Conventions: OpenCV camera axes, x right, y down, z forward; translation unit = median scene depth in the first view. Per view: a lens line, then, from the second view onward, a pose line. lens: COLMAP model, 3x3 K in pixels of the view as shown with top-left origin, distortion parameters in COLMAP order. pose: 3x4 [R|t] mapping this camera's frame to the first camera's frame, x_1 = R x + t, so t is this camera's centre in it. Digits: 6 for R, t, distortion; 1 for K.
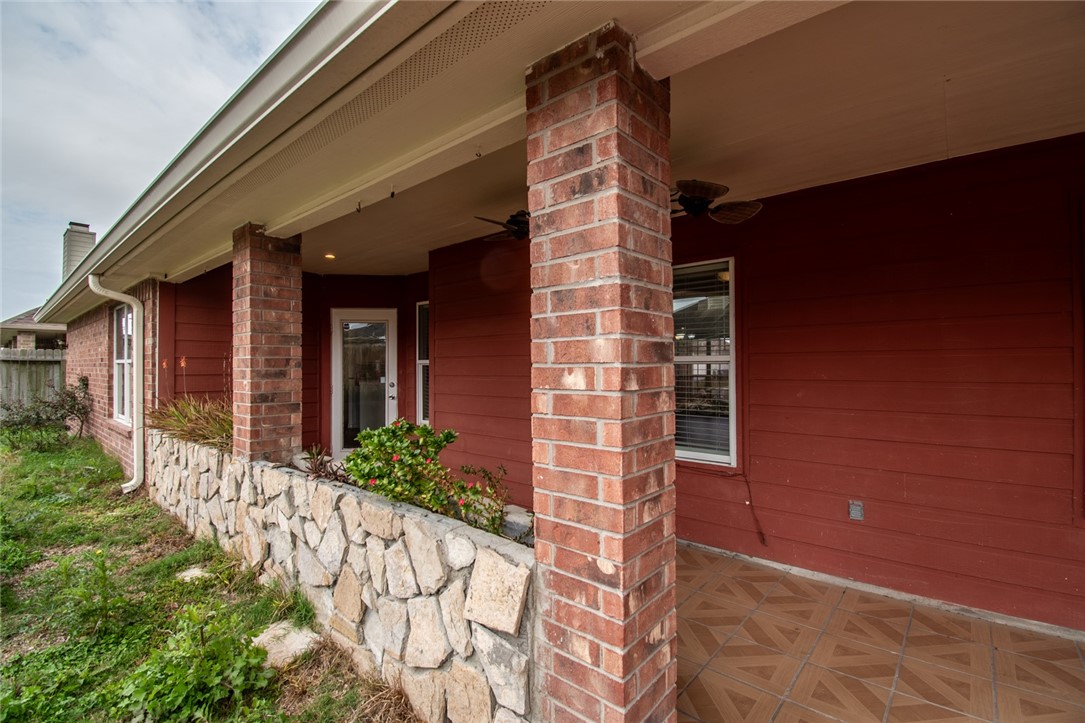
lens RADIAL K [[482.4, 0, 540.5], [0, 482.4, 362.0], [0, 0, 1]] dist [0.004458, -0.001113]
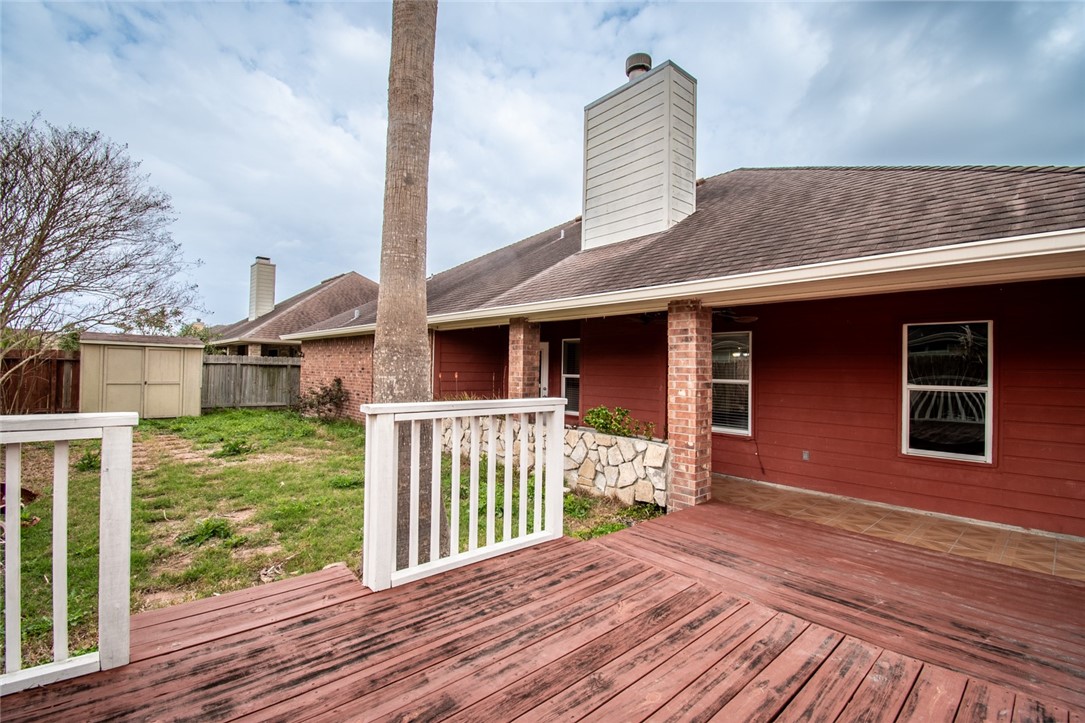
lens RADIAL K [[482.4, 0, 540.5], [0, 482.4, 362.0], [0, 0, 1]] dist [0.004458, -0.001113]
pose [[0.992113, 0.017674, -0.124097, -0.493337], [-0.018285, 0.999826, -0.003785, -0.148054], [0.124008, 0.006024, 0.992263, -2.489491]]
